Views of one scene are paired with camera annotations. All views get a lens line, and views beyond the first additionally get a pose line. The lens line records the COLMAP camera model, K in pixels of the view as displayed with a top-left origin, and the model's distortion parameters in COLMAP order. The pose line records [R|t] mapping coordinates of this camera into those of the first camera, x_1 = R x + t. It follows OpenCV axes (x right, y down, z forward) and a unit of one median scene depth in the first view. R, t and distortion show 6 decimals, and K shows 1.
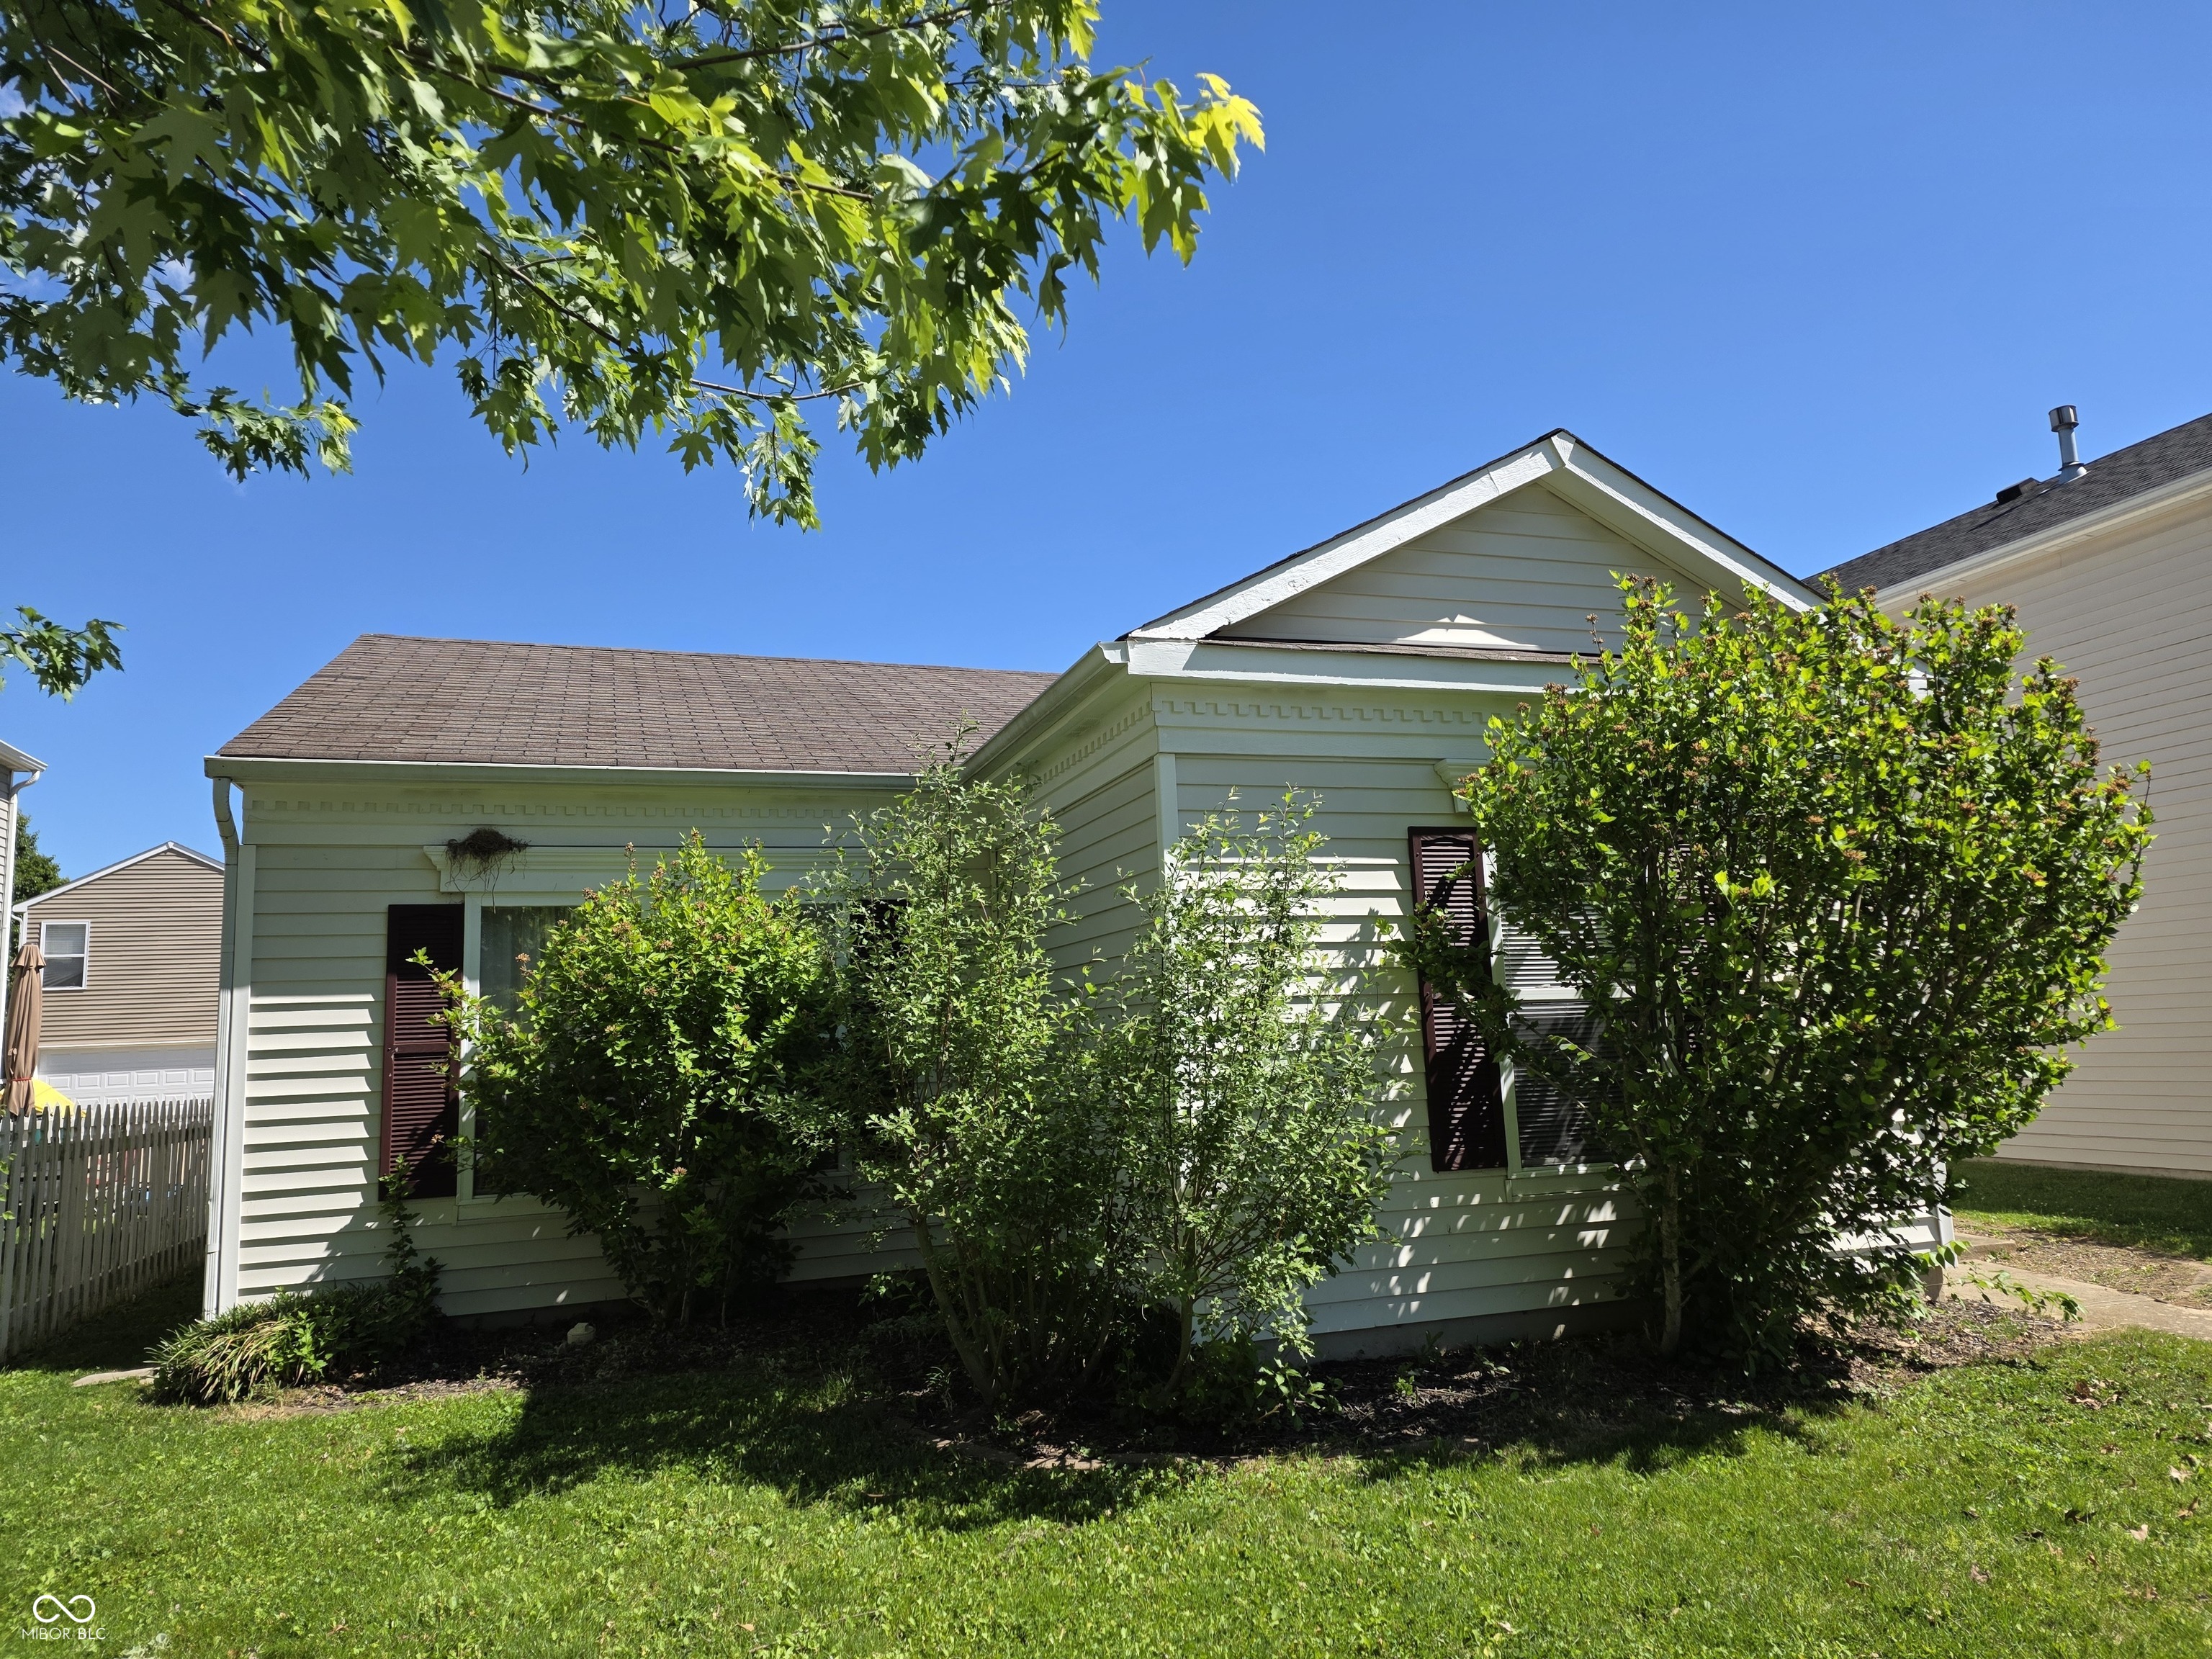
lens RADIAL K [[1492.3, 0, 1108.3], [0, 1492.3, 836.6], [0, 0, 1]] dist [0.003995, -0.019655]
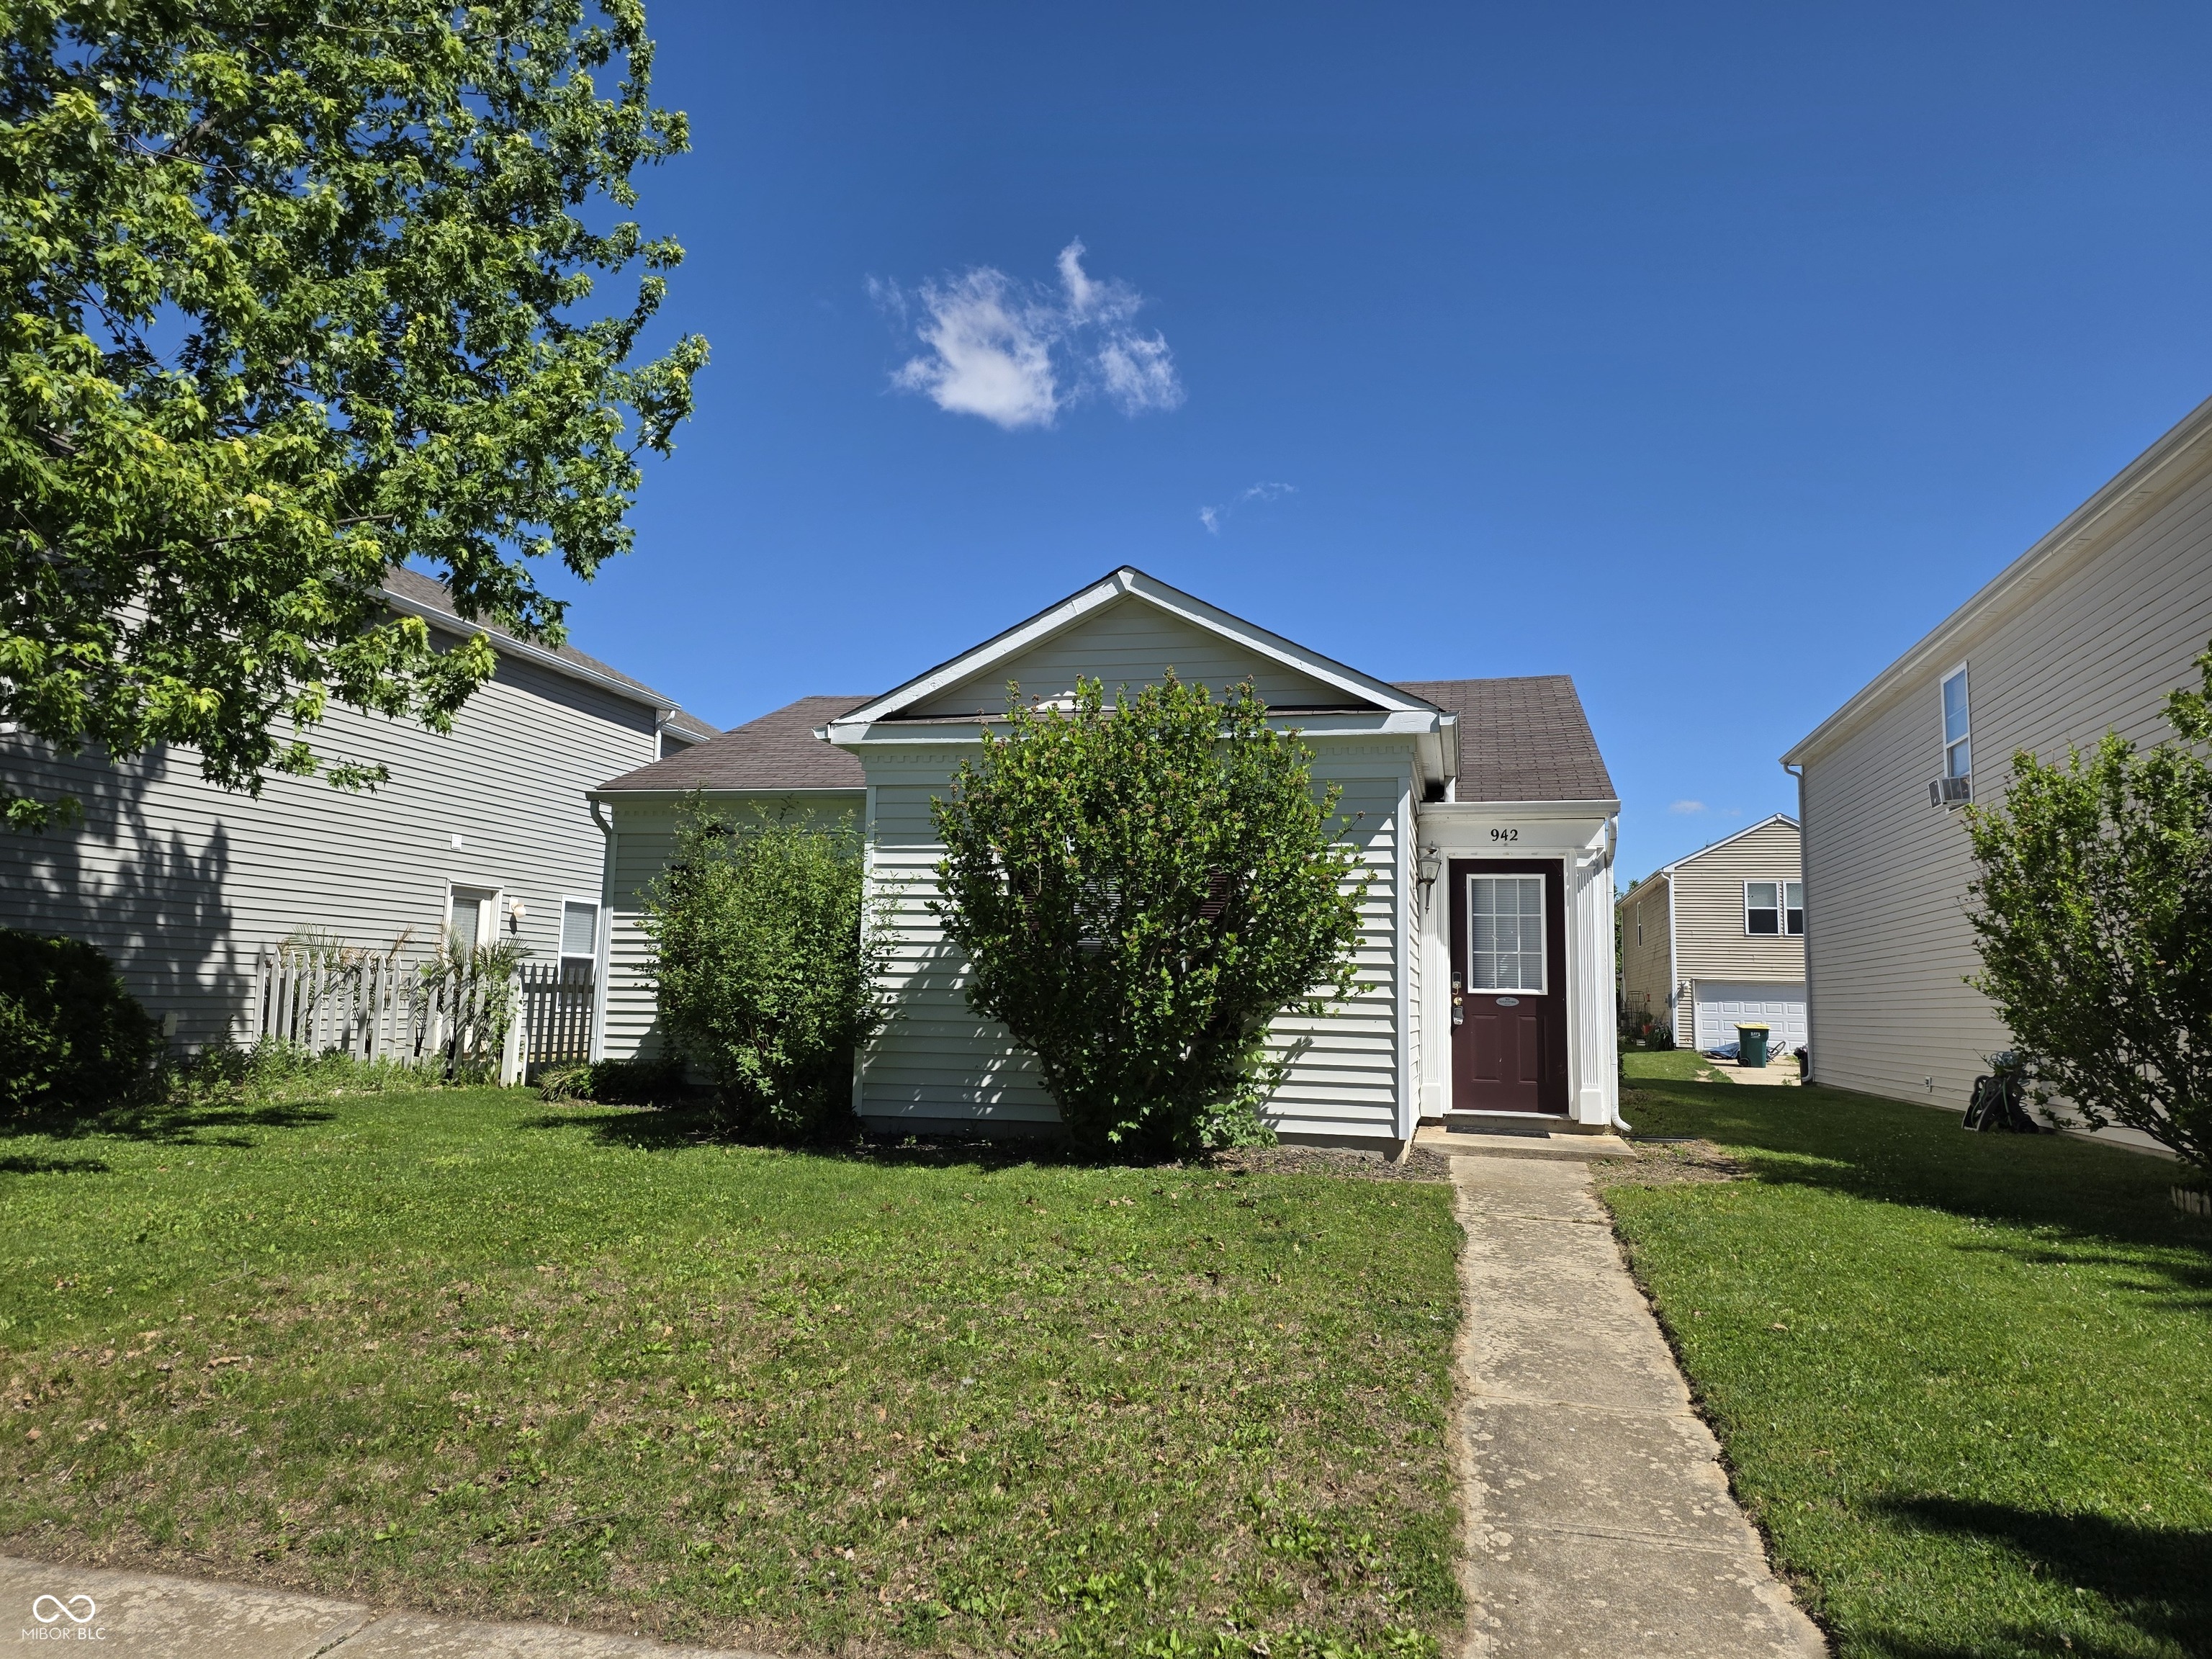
lens RADIAL K [[1492.3, 0, 1110.5], [0, 1492.3, 823.0], [0, 0, 1]] dist [0.003995, -0.019655]
pose [[0.836378, -0.003253, -0.548144, 1.142966], [0.012508, 0.999835, 0.013151, -0.028369], [0.548011, -0.017855, 0.836281, -0.302397]]
